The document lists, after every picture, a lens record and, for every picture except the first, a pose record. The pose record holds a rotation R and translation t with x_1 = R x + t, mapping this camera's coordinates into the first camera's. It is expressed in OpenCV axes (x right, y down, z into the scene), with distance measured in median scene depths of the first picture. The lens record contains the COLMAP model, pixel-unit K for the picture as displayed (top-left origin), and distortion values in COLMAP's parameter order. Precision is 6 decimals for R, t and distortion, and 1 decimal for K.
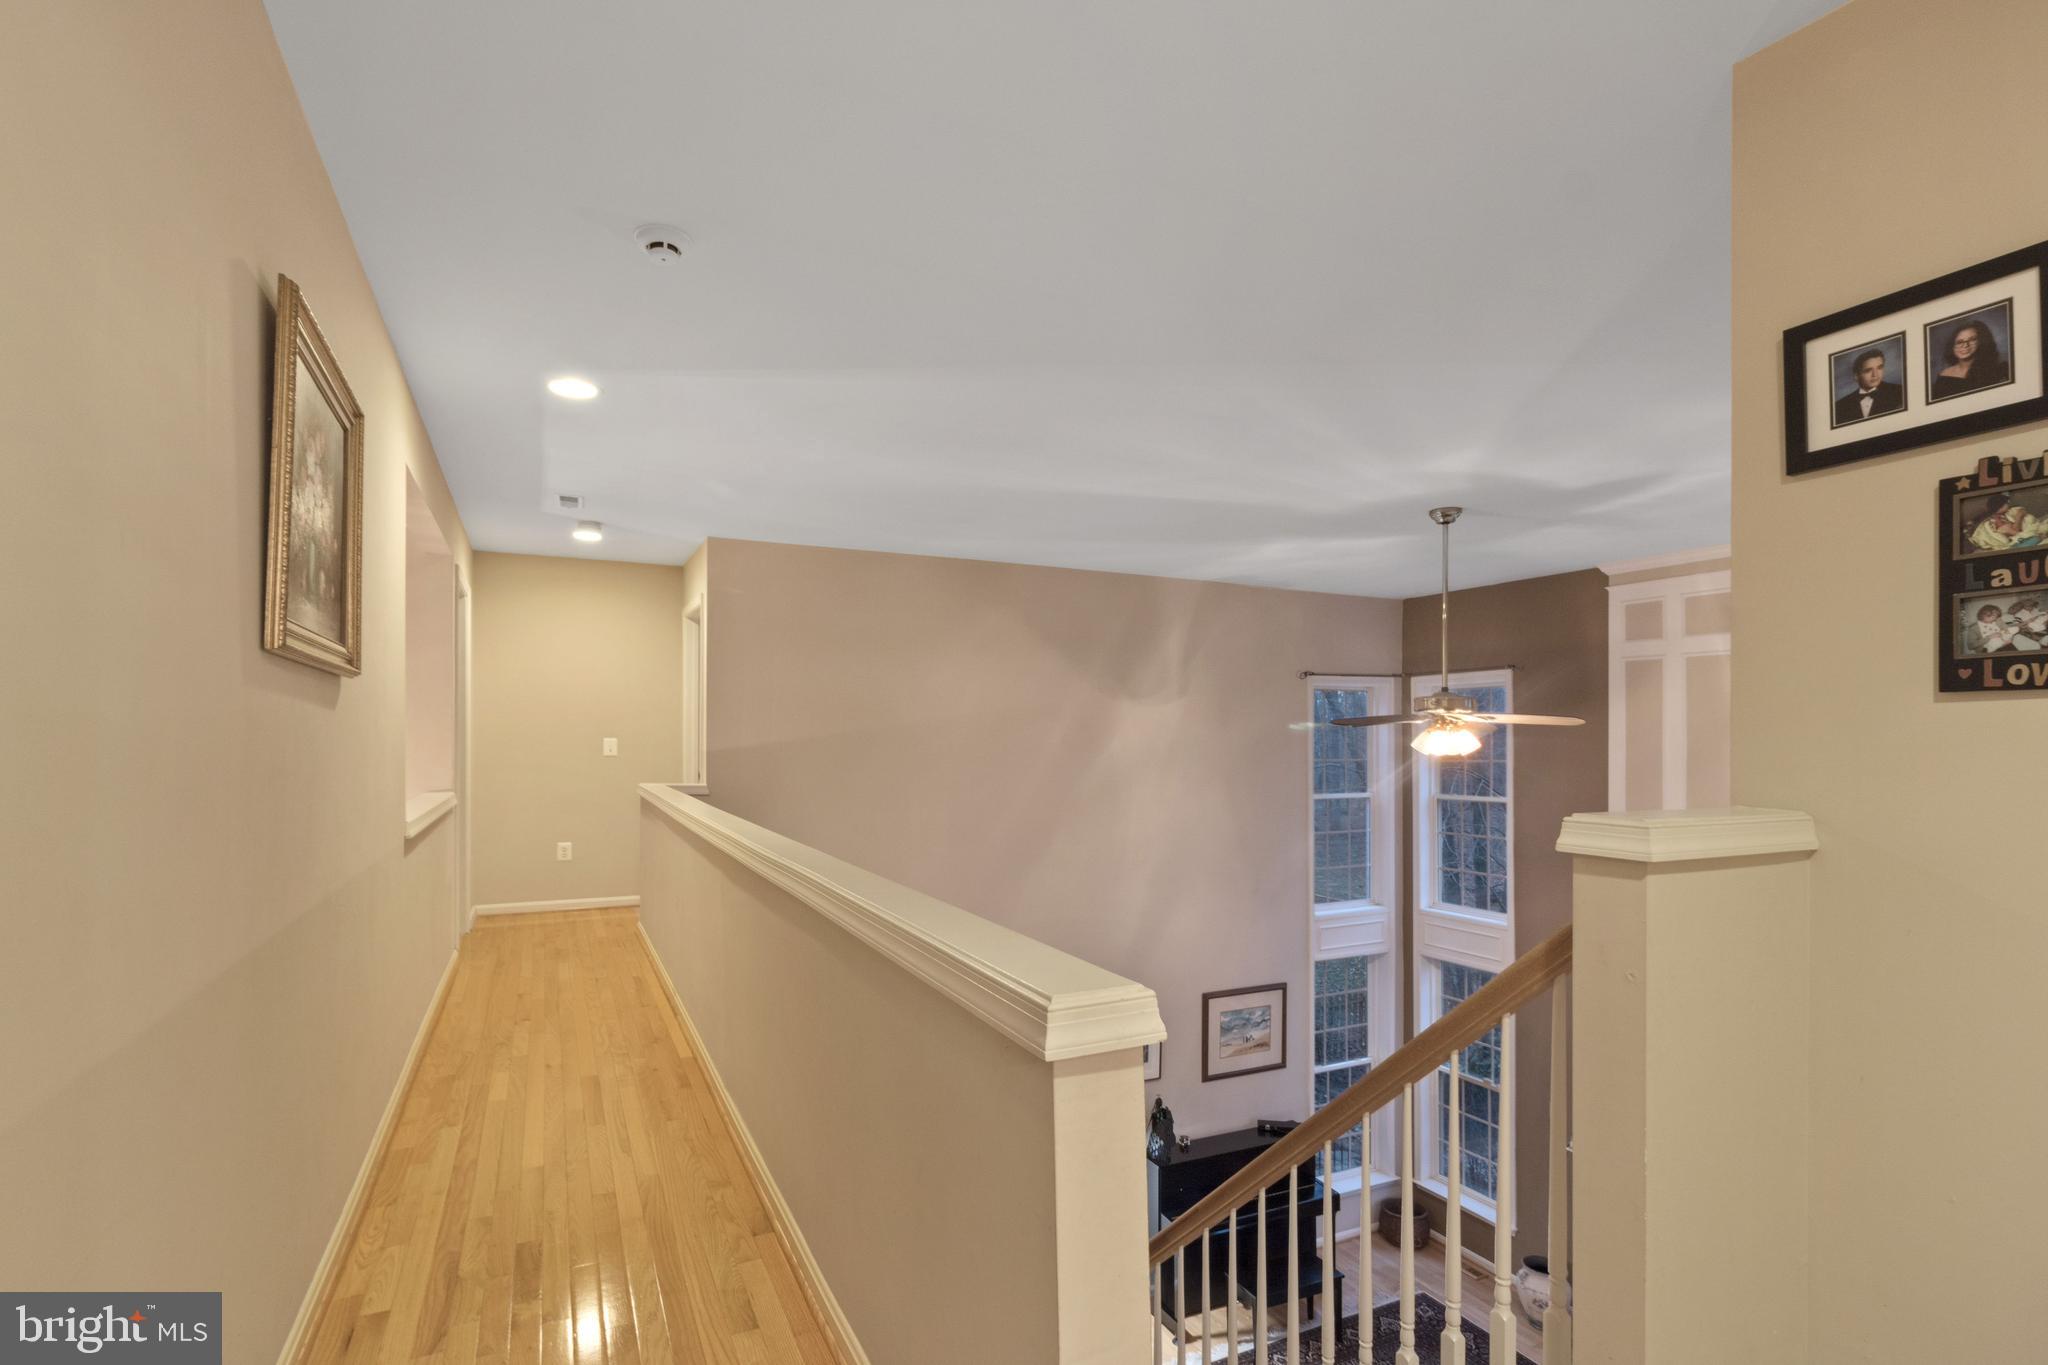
lens RADIAL K [[965.2, 0, 1011.8], [0, 965.2, 737.6], [0, 0, 1]] dist [0.001549, 0.000367]
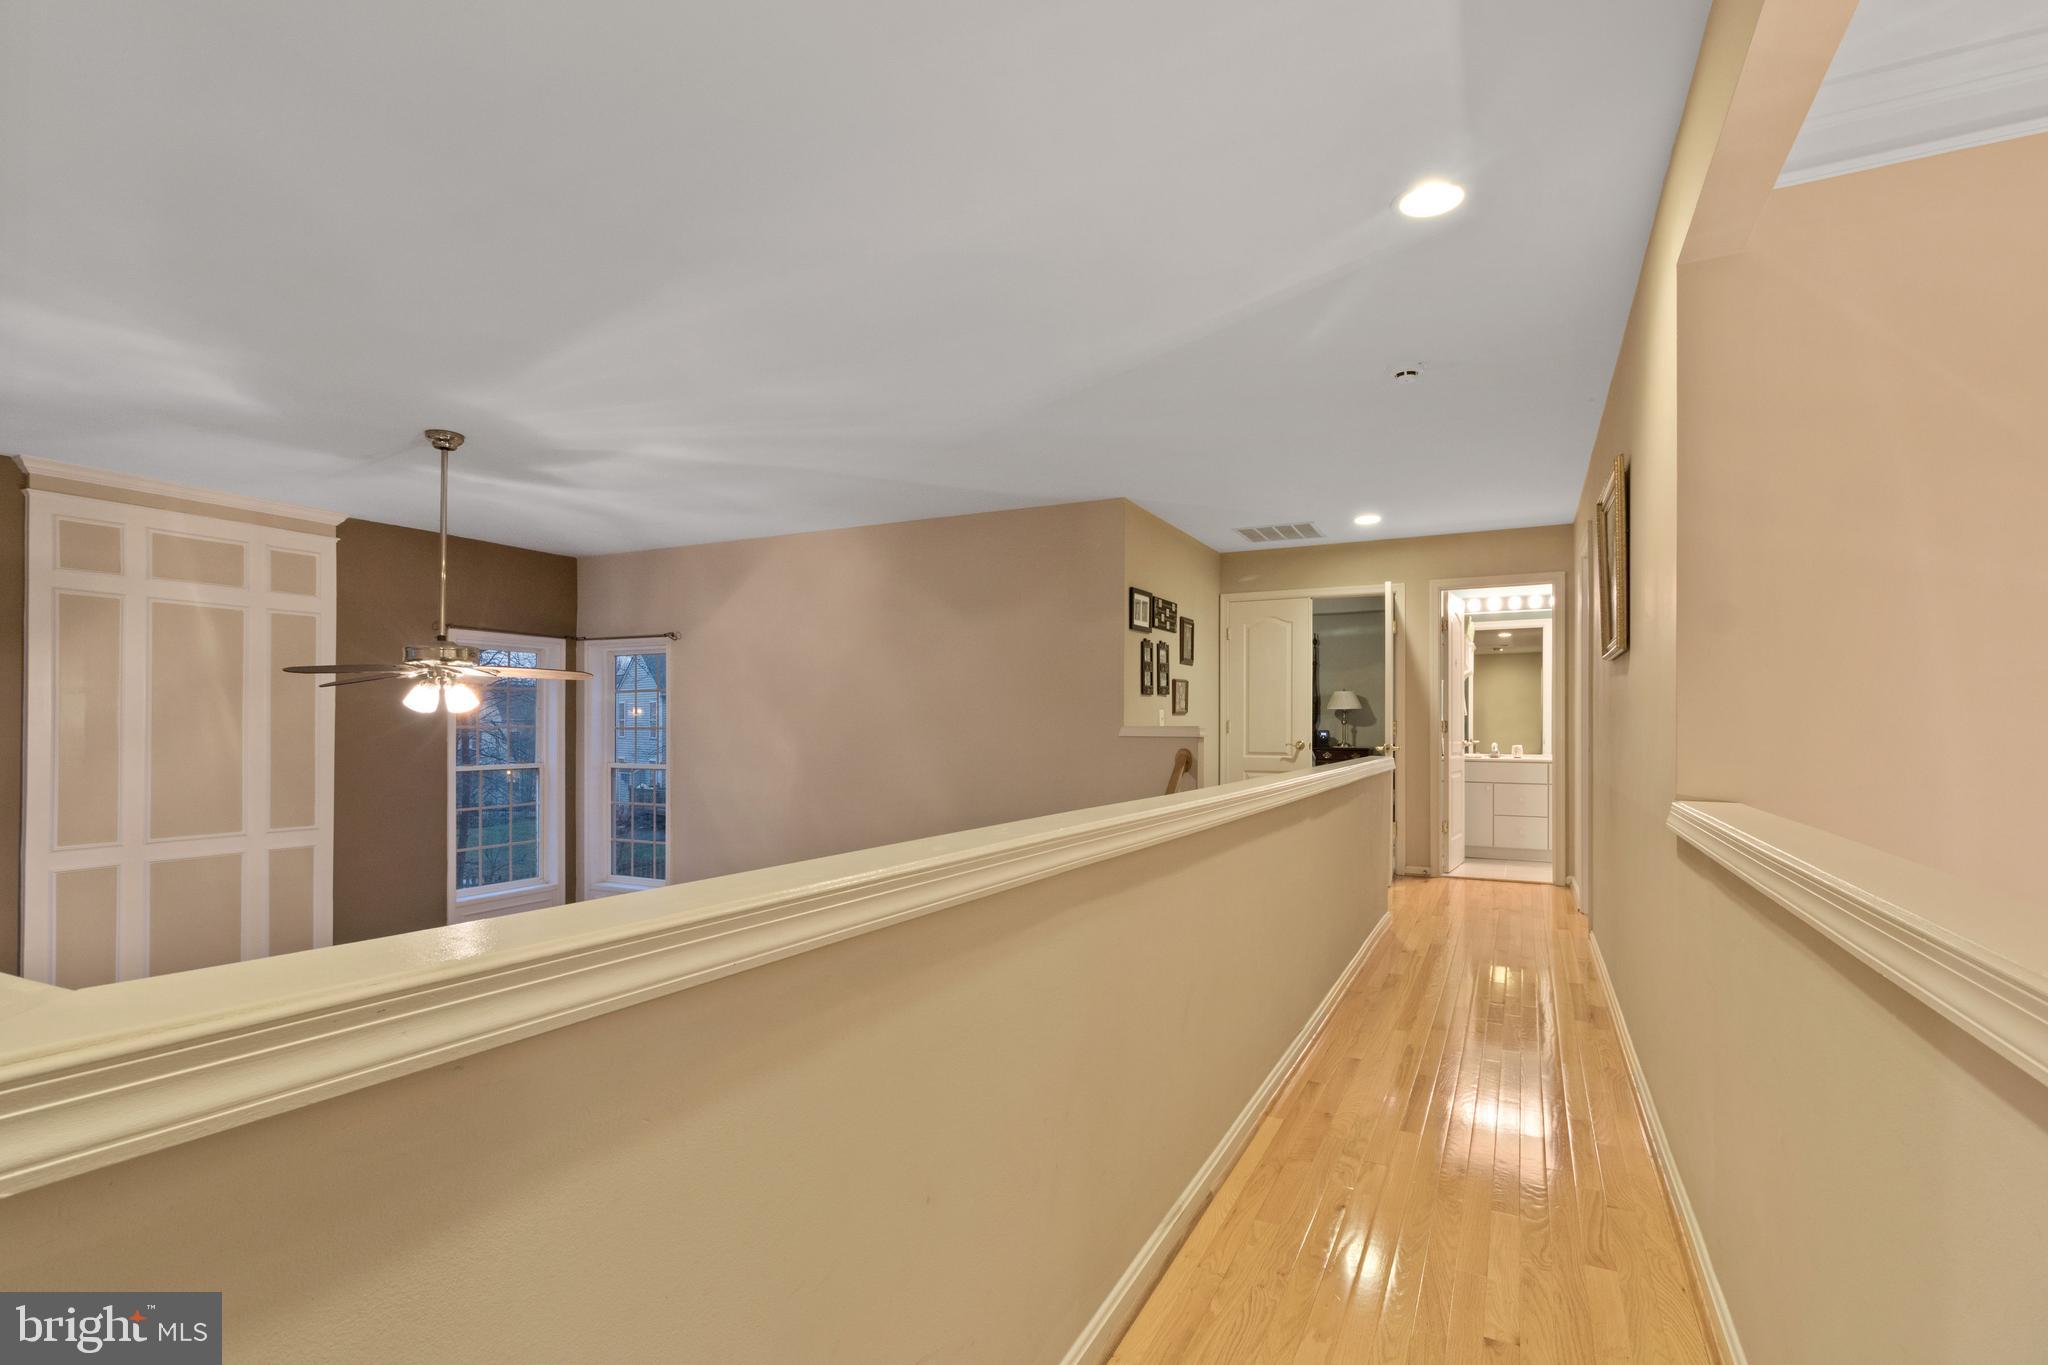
lens RADIAL K [[979.1, 0, 991.2], [0, 979.1, 708.9], [0, 0, 1]] dist [0.001061, 0.000114]
pose [[-0.586772, 0.006570, 0.809725, -0.377588], [-0.008486, 0.999862, -0.014262, 0.015499], [-0.809708, -0.015240, -0.586636, 0.749645]]
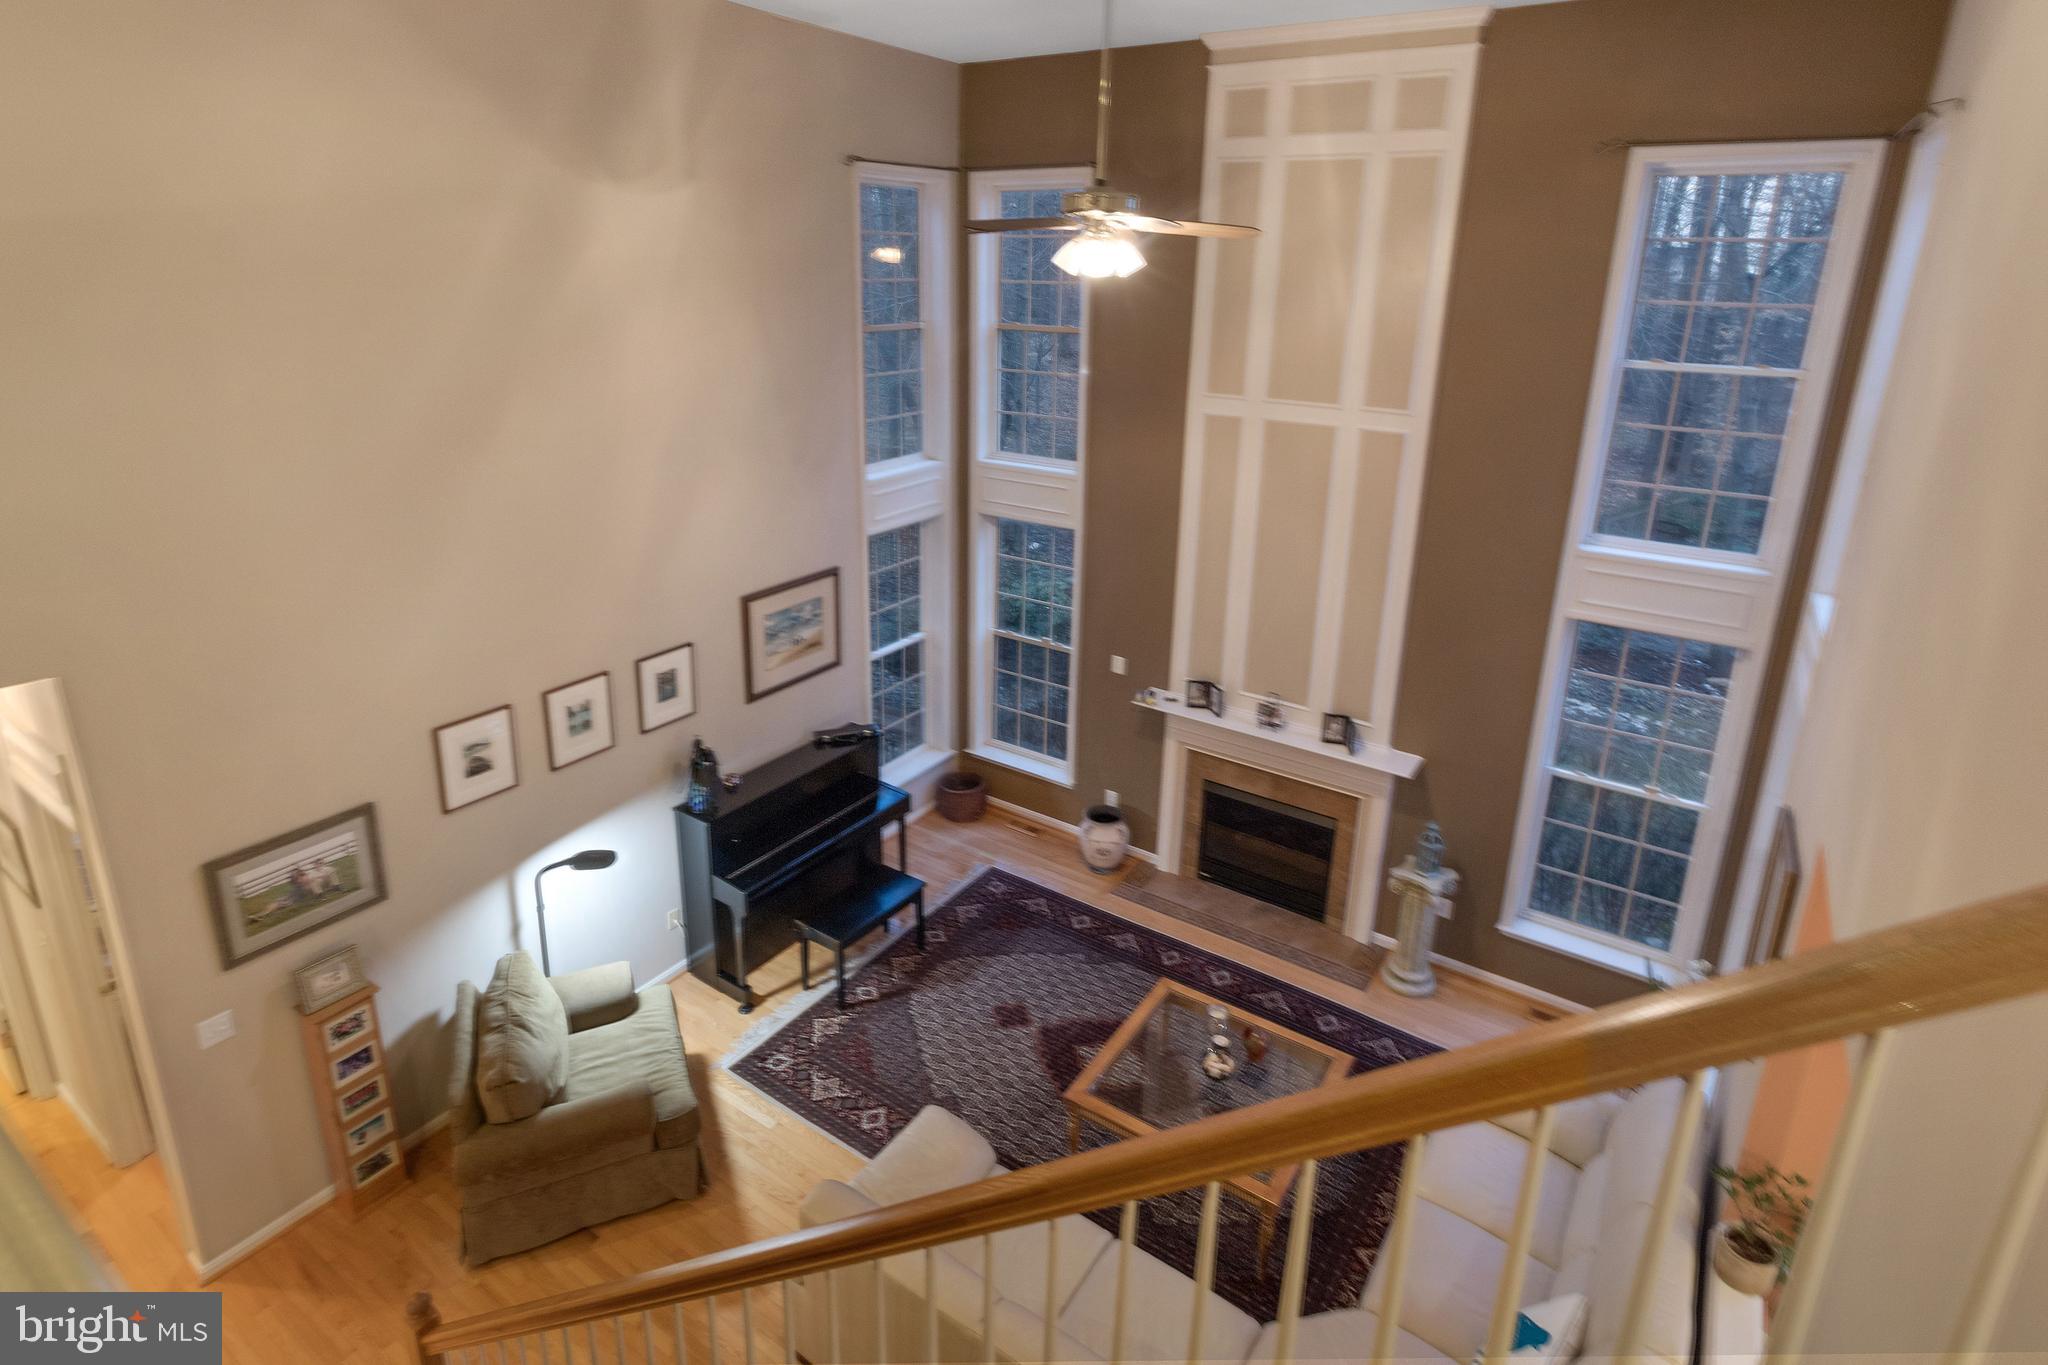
lens RADIAL K [[1057.8, 0, 1018.3], [0, 1057.8, 567.5], [0, 0, 1]] dist [-0.000561, 0.000007]
pose [[0.861529, -0.127389, 0.491467, -0.021211], [-0.018773, 0.959355, 0.281575, 0.003713], [-0.507362, -0.251812, 0.824121, 0.205147]]
